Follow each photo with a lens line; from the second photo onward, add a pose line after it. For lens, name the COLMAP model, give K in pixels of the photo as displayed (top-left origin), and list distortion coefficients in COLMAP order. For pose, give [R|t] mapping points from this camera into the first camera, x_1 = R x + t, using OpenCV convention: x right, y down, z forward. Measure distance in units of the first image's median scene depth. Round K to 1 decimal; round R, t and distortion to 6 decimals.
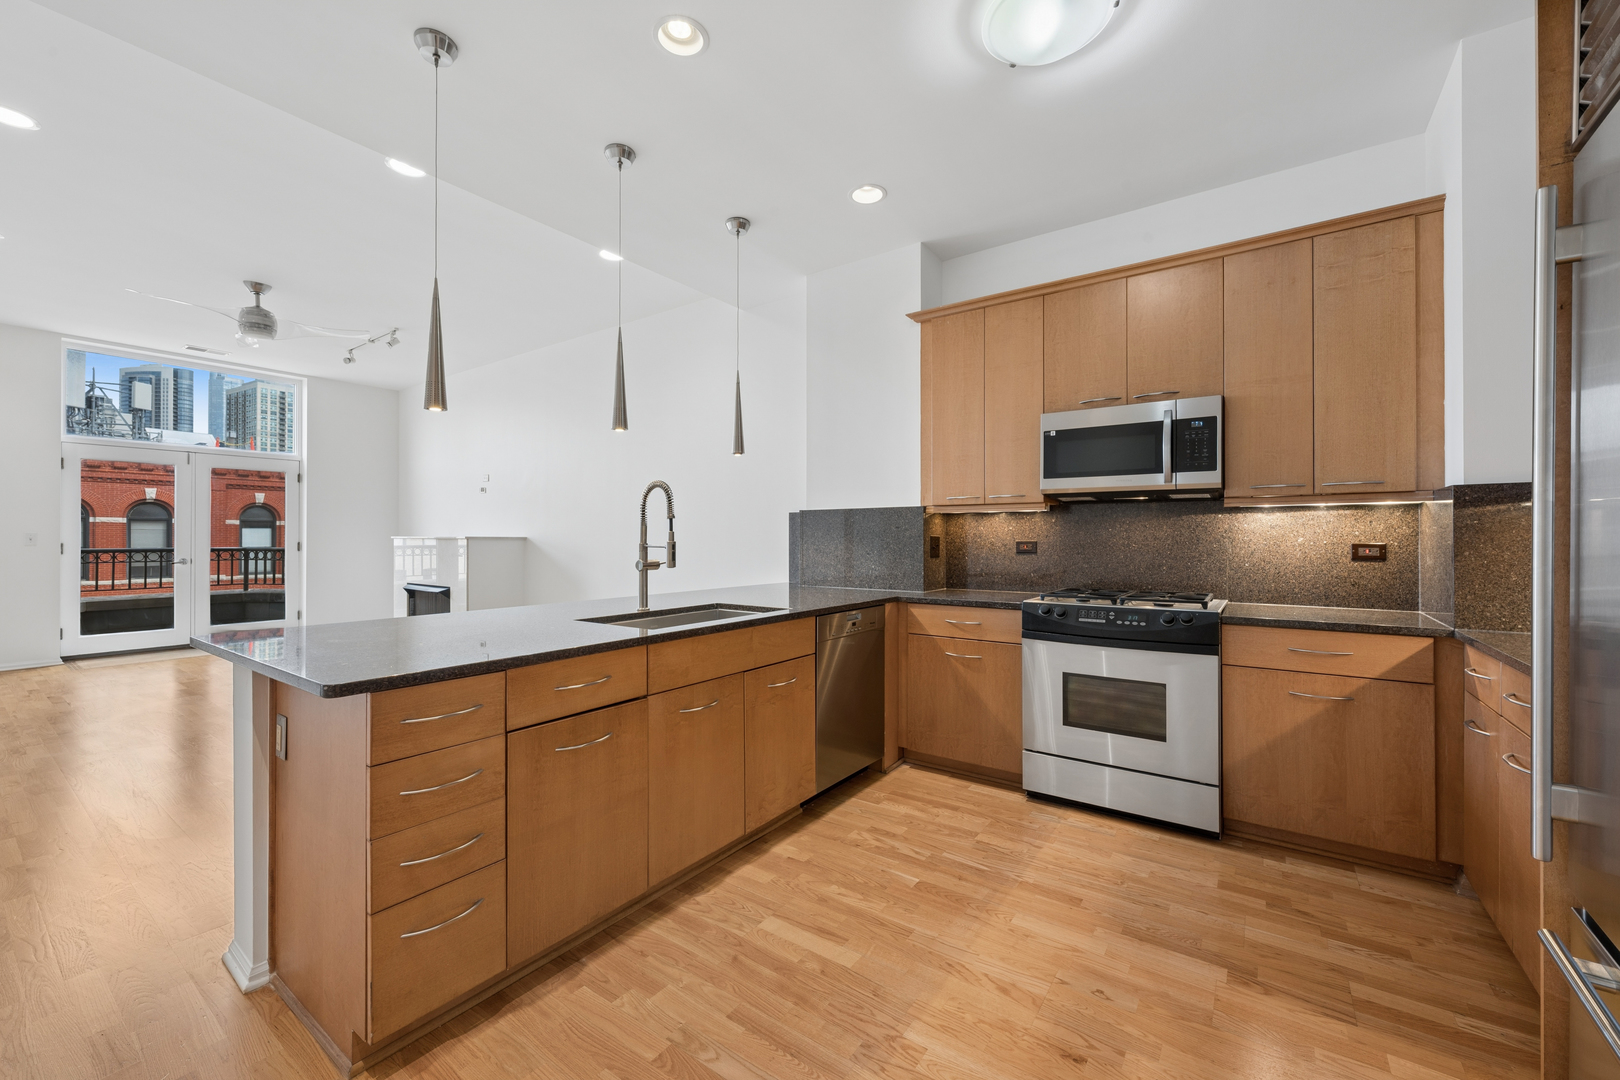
lens RADIAL K [[640.4, 0, 812.4], [0, 640.4, 531.5], [0, 0, 1]] dist [-0.000533, -0.000544]
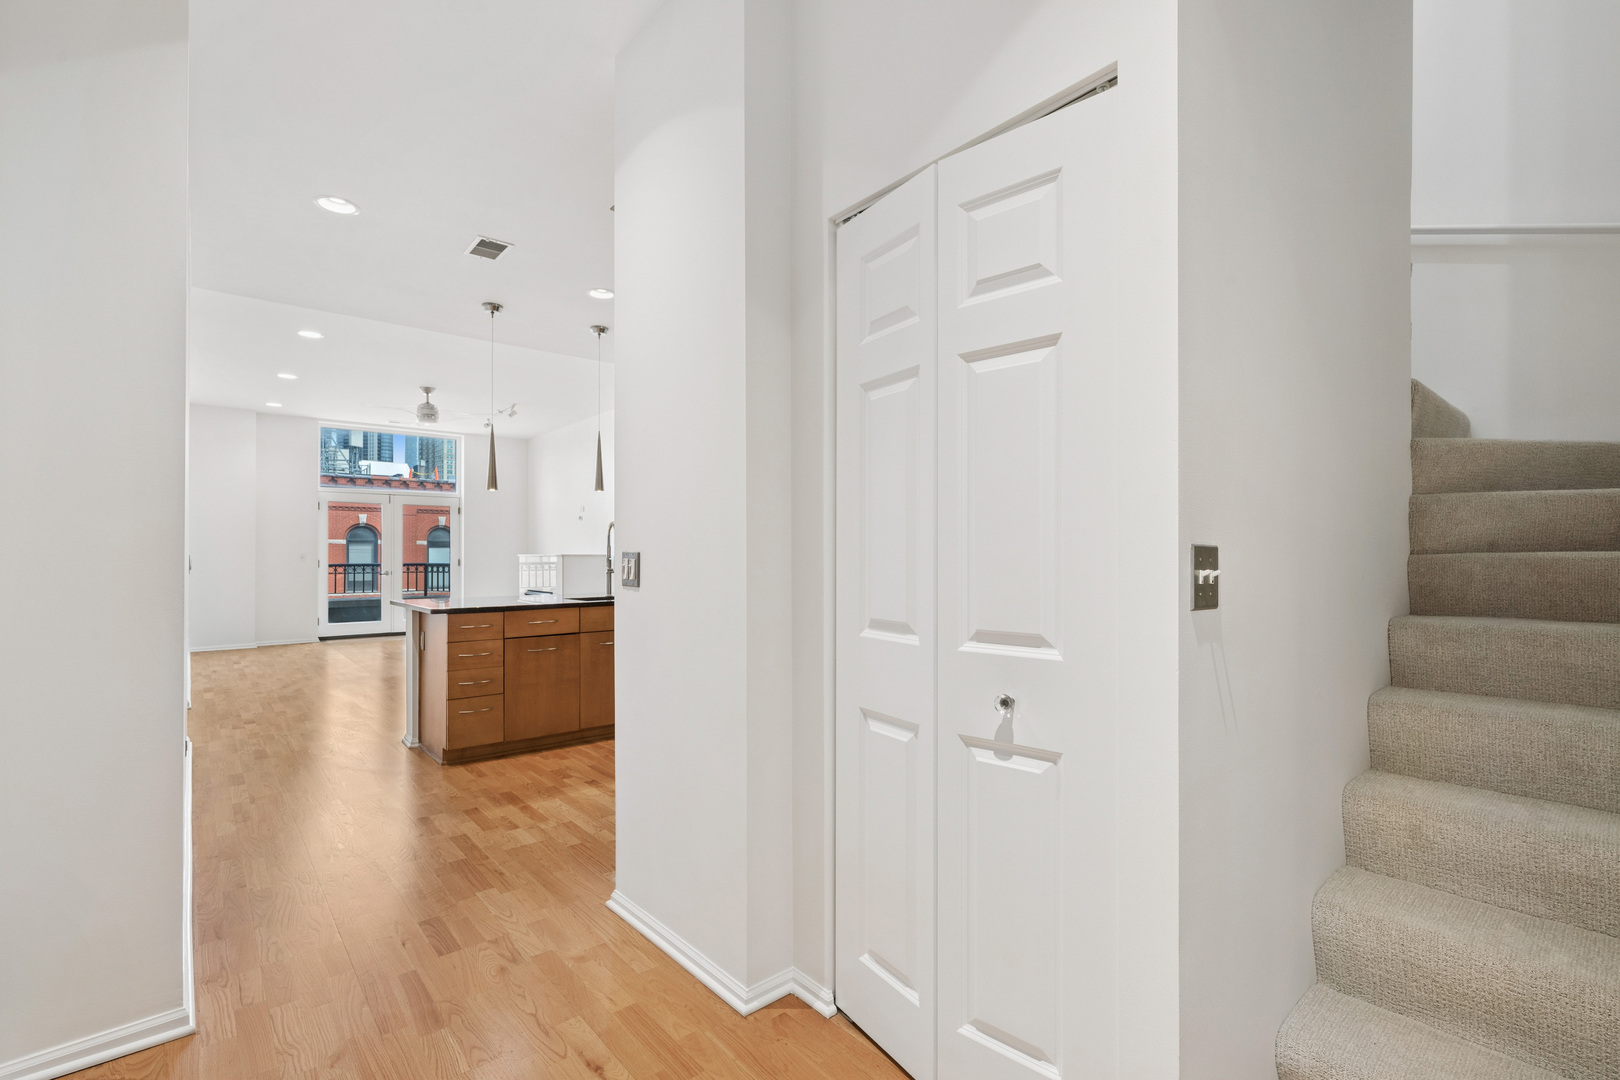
lens RADIAL K [[739.6, 0, 812.5], [0, 739.6, 540.5], [0, 0, 1]] dist [0.000801, 0.000764]
pose [[0.968054, -0.008219, -0.250606, 0.317592], [0.005566, 0.999921, -0.011291, -0.000851], [0.250679, 0.009535, 0.968023, -0.326431]]
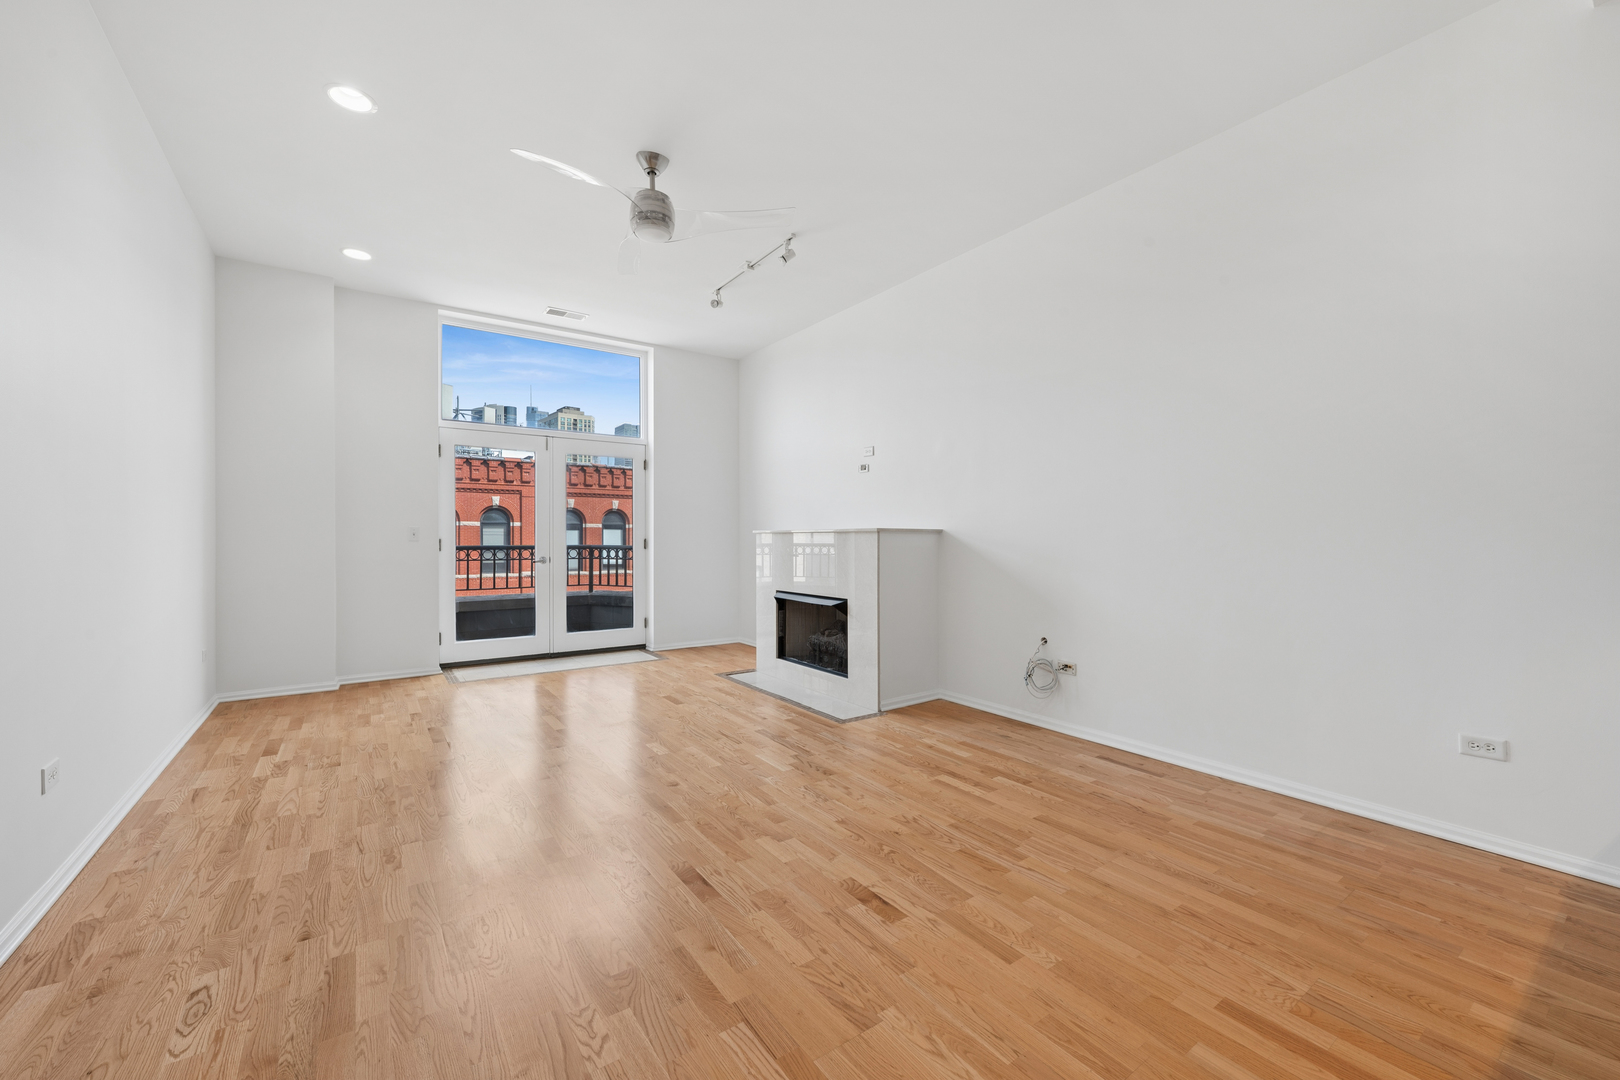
lens RADIAL K [[640.4, 0, 808.2], [0, 640.4, 539.9], [0, 0, 1]] dist [-0.000533, -0.000544]
pose [[0.942336, -0.000190, -0.334668, -0.341181], [0.002747, 0.999971, 0.007169, 0.013779], [0.334656, -0.007675, 0.942309, 0.288195]]
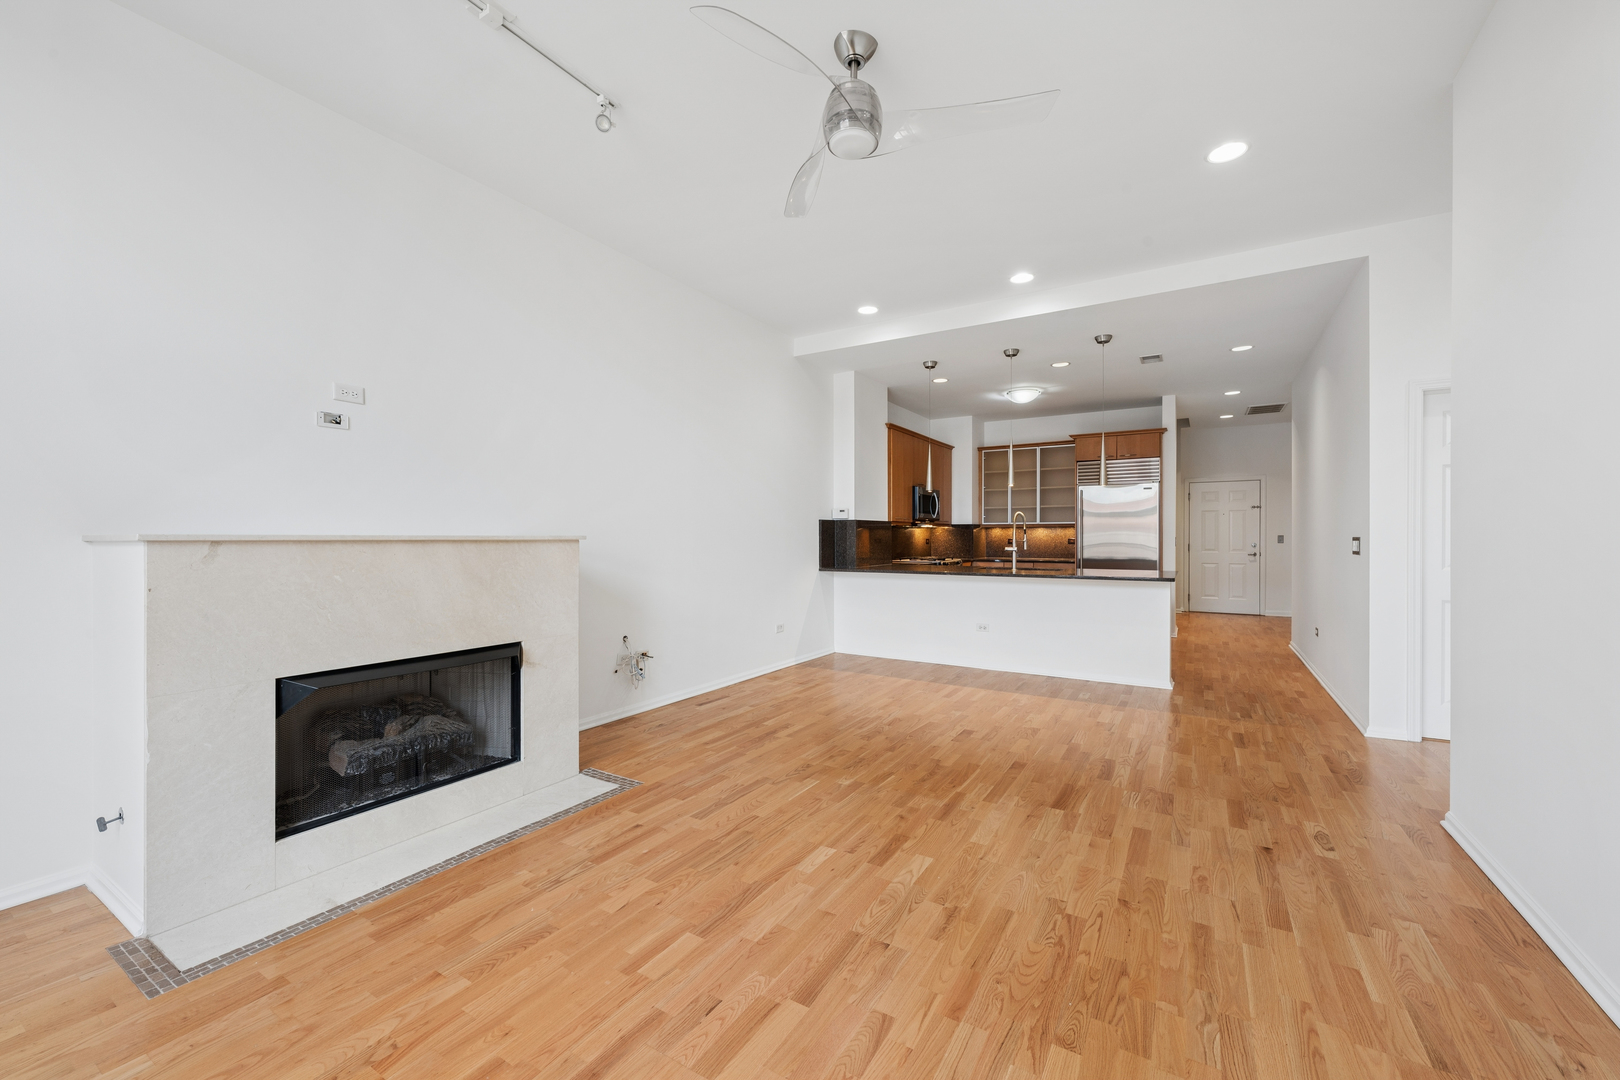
lens RADIAL K [[640.4, 0, 813.7], [0, 640.4, 537.3], [0, 0, 1]] dist [-0.000533, -0.000544]
pose [[-0.074577, -0.001169, 0.997215, -0.984554], [-0.007779, 0.999970, 0.000590, 0.006499], [-0.997185, -0.007713, -0.074584, 0.763178]]
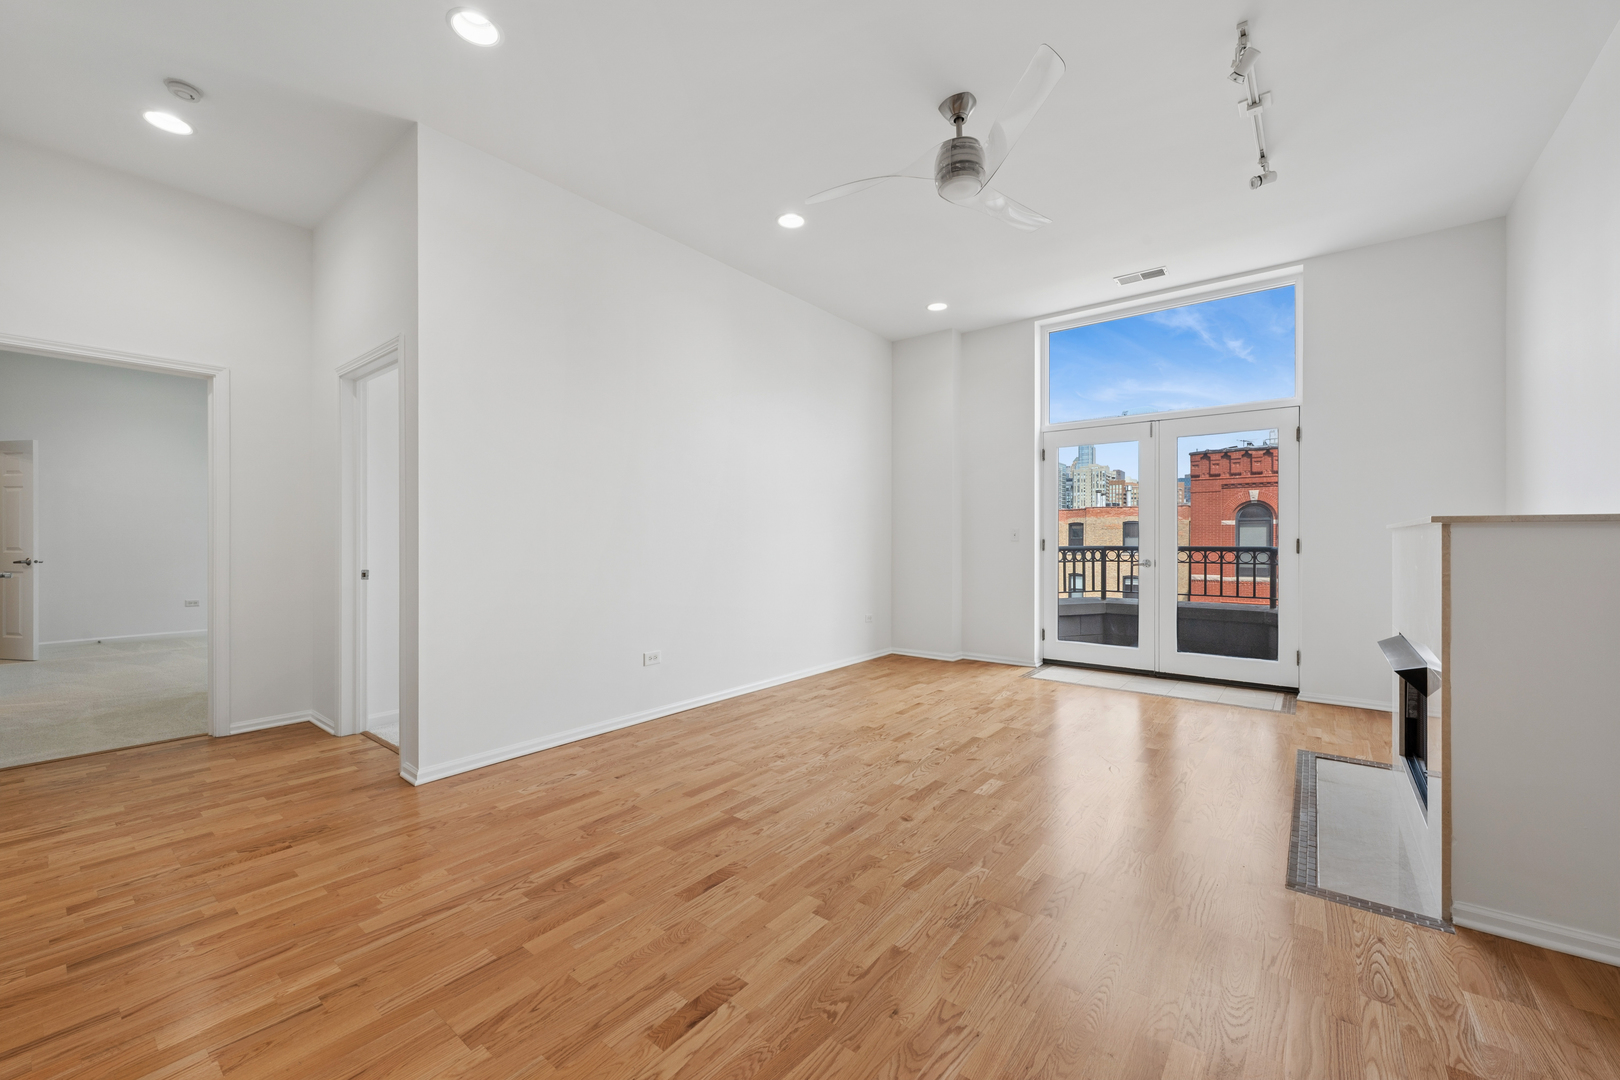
lens RADIAL K [[640.4, 0, 810.2], [0, 640.4, 541.9], [0, 0, 1]] dist [-0.000533, -0.000544]
pose [[-0.058546, 0.003413, -0.998279, -0.184905], [0.007118, 0.999970, 0.003002, 0.015624], [0.998259, -0.006930, -0.058569, 0.638147]]
